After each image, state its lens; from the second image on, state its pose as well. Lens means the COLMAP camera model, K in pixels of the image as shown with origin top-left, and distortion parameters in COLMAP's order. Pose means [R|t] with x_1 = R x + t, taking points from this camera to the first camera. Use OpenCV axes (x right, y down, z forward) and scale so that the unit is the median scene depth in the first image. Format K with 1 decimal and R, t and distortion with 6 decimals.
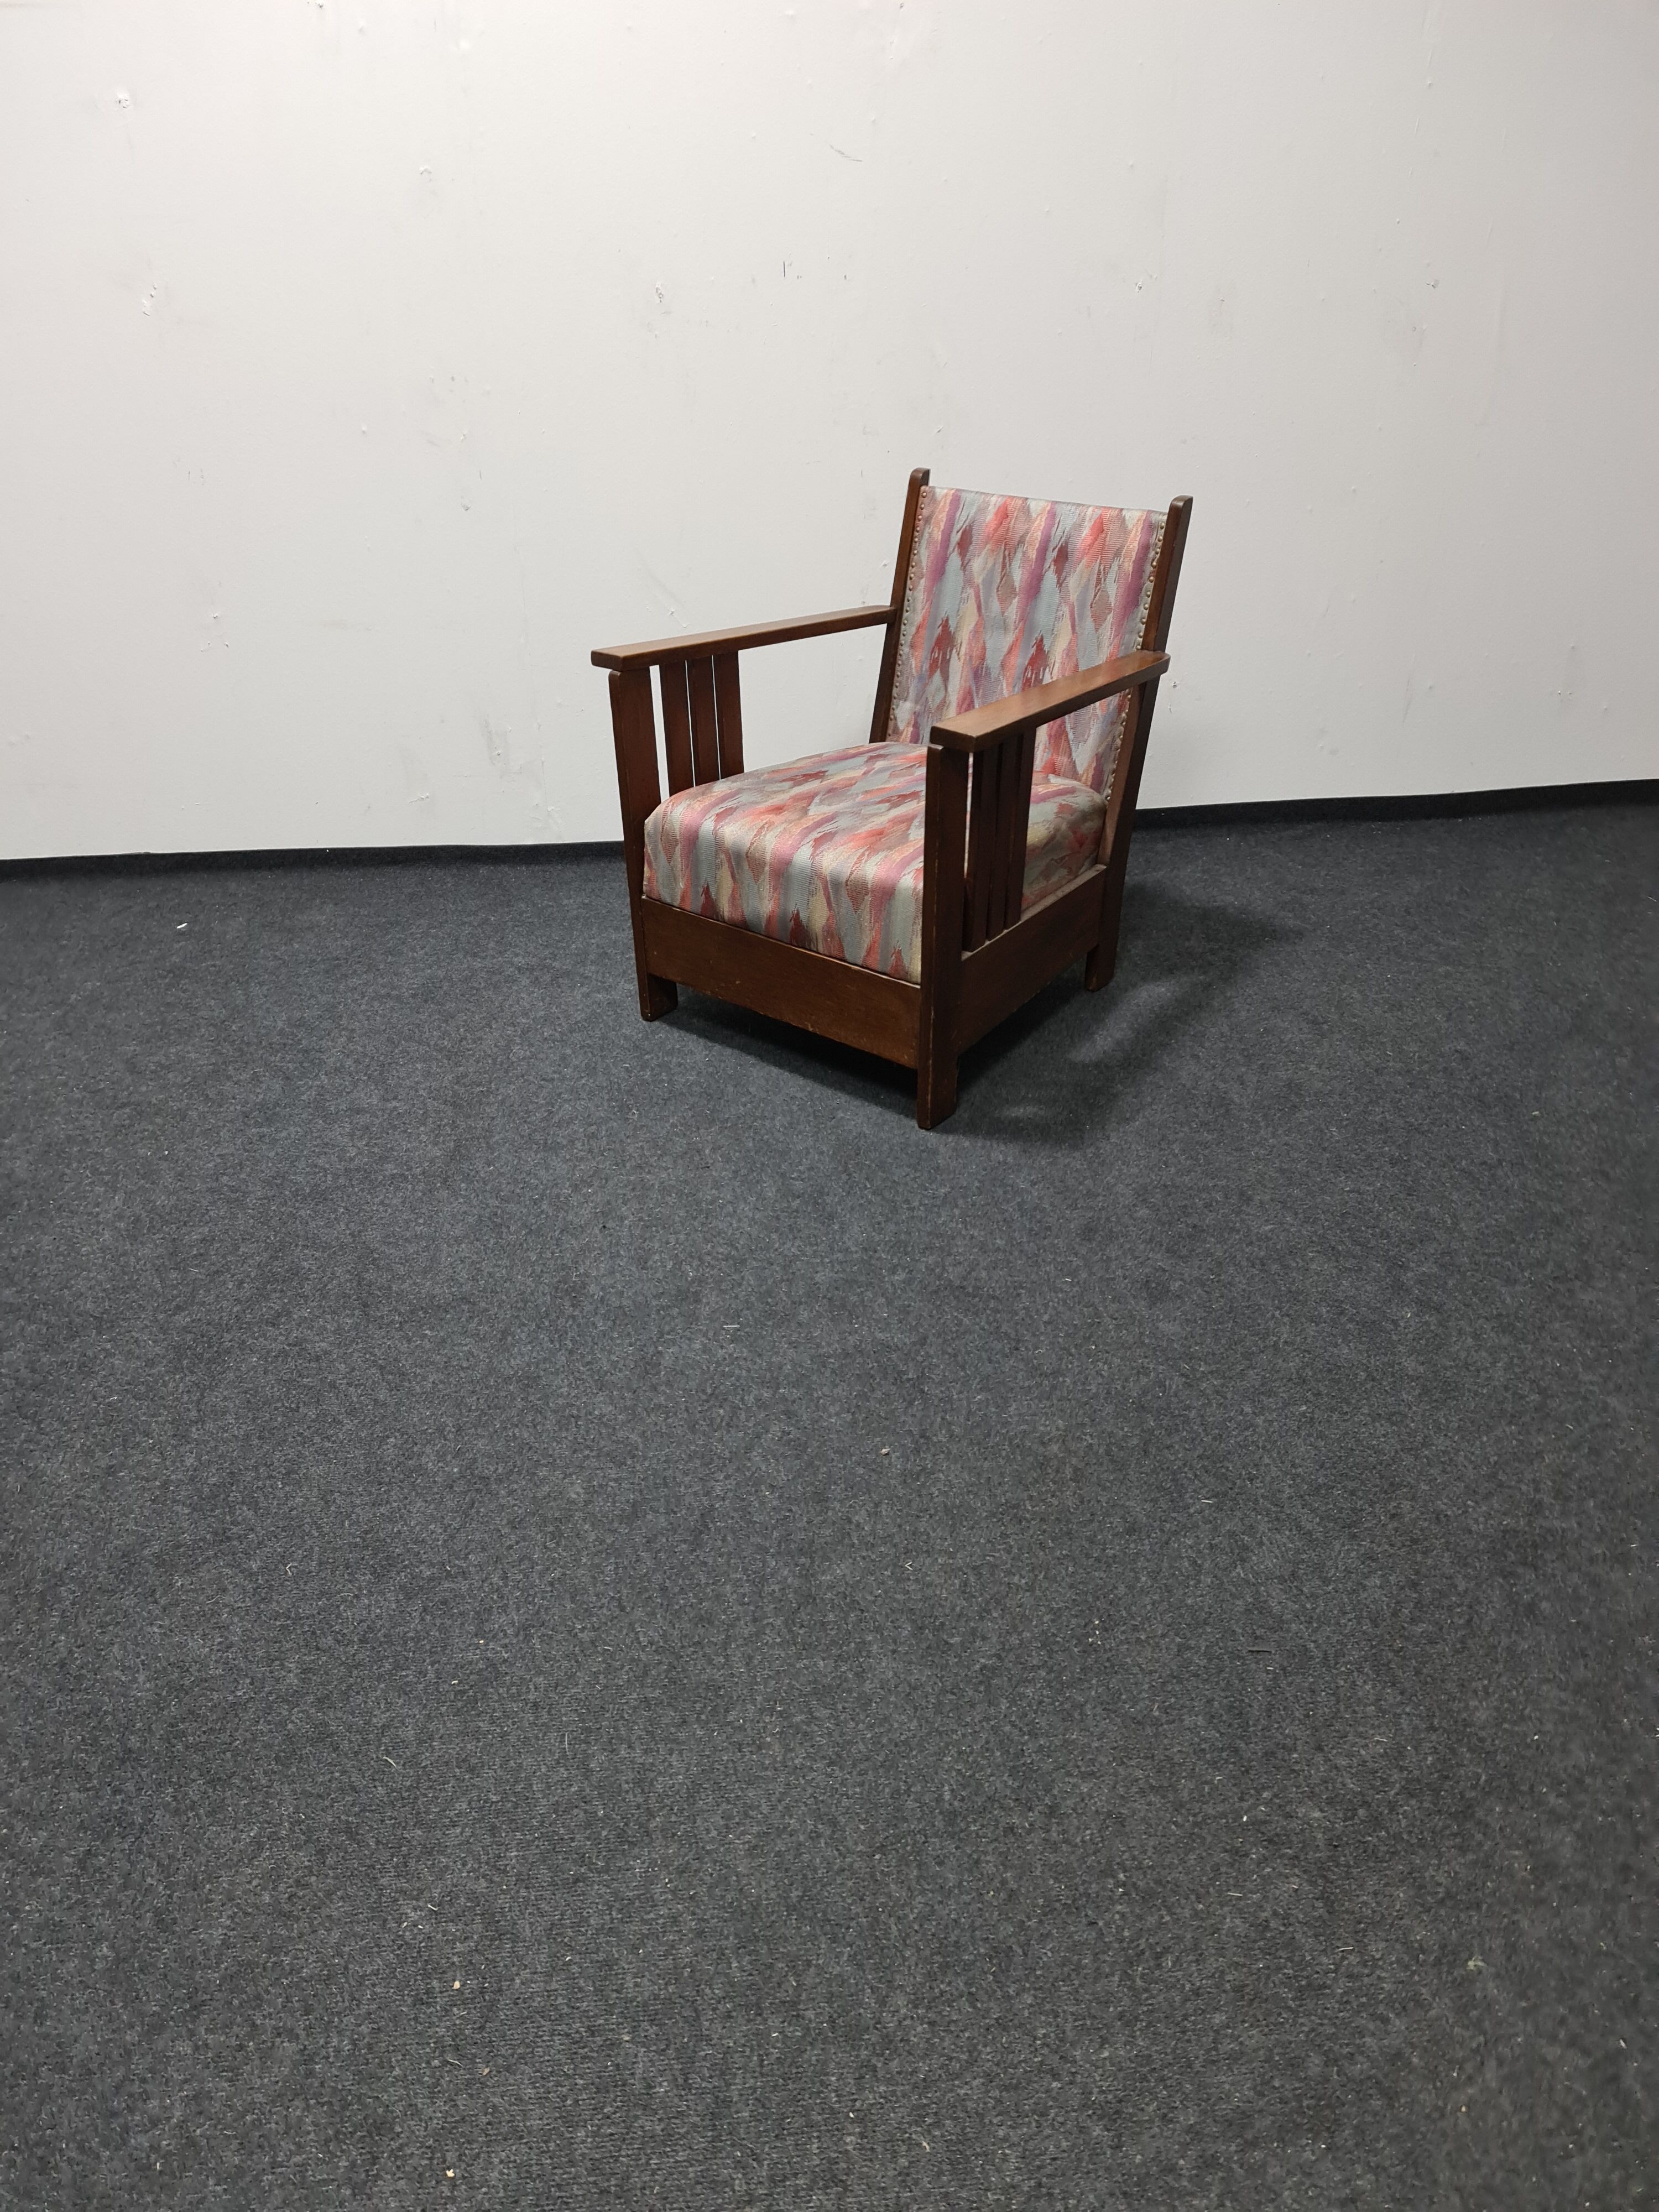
lens RADIAL K [[1568.0, 0, 834.1], [0, 1568.0, 1125.5], [0, 0, 1]] dist [0.088716, -0.043286]
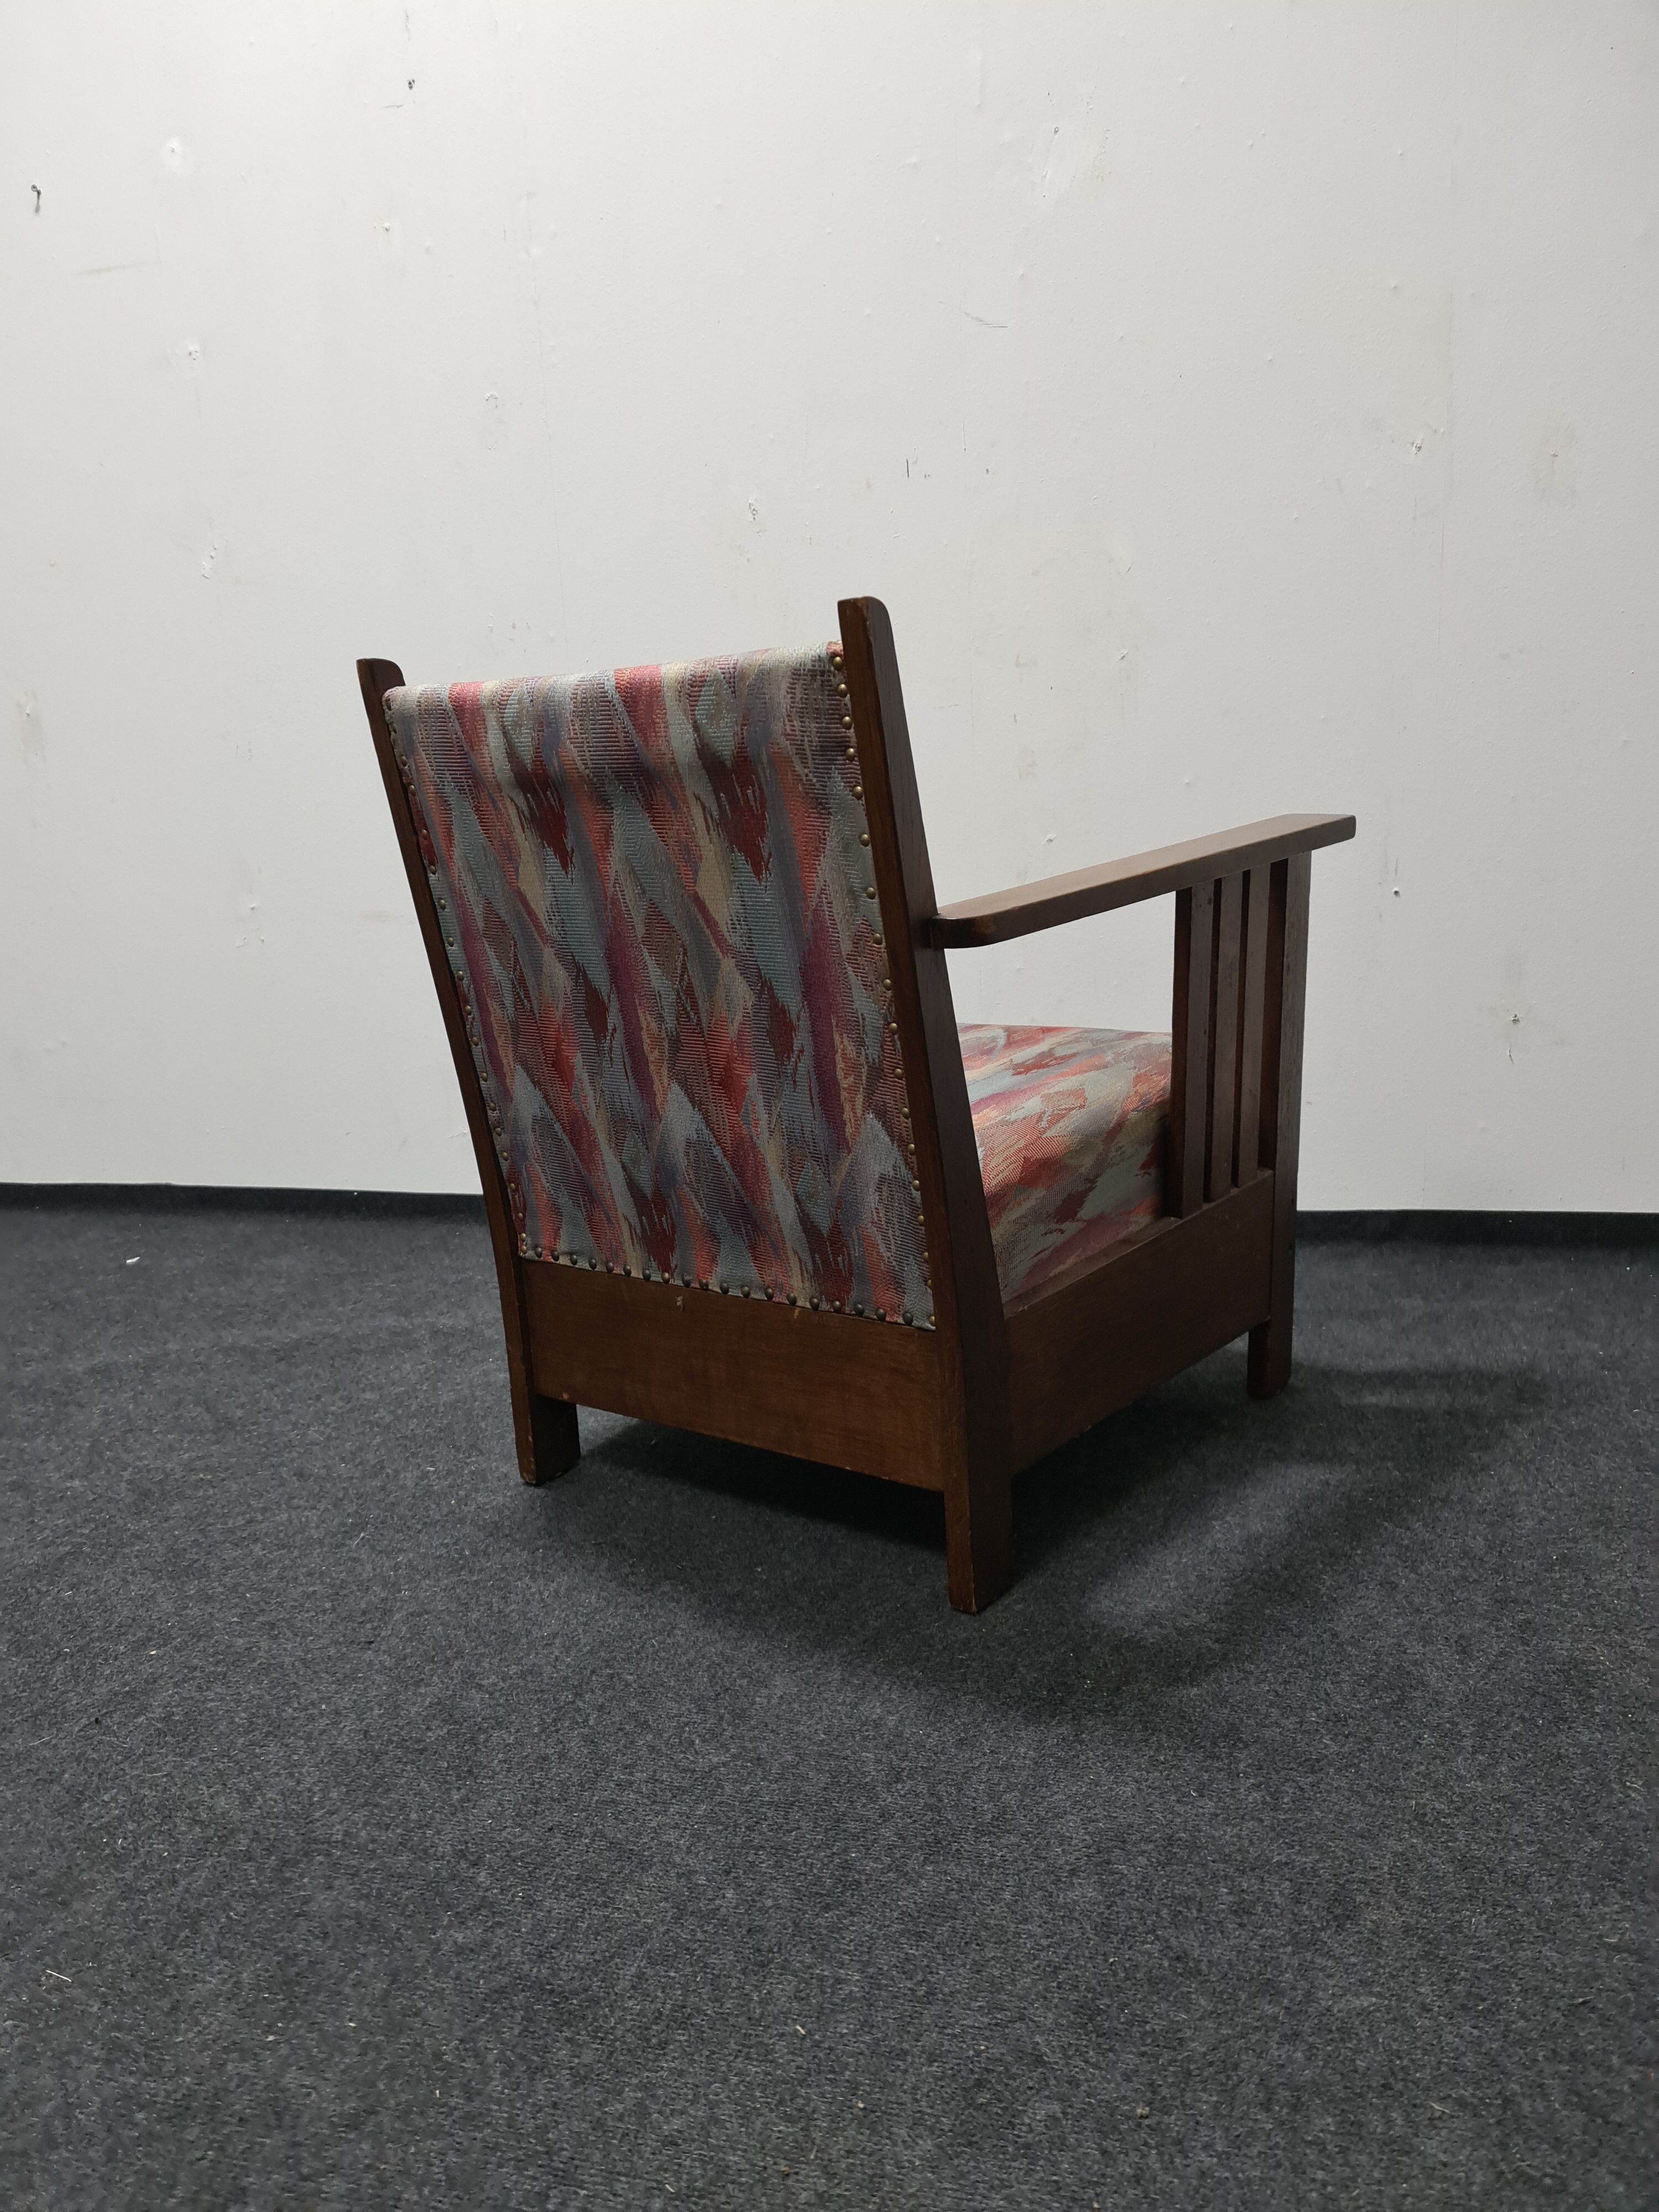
lens RADIAL K [[1600.0, 0, 816.9], [0, 1600.0, 1159.3], [0, 0, 1]] dist [0.094711, -0.085167]
pose [[0.933786, 0.047379, -0.354682, 0.239226], [-0.151065, 0.950732, -0.270716, -0.004600], [0.324381, 0.306371, 0.894938, 0.435175]]
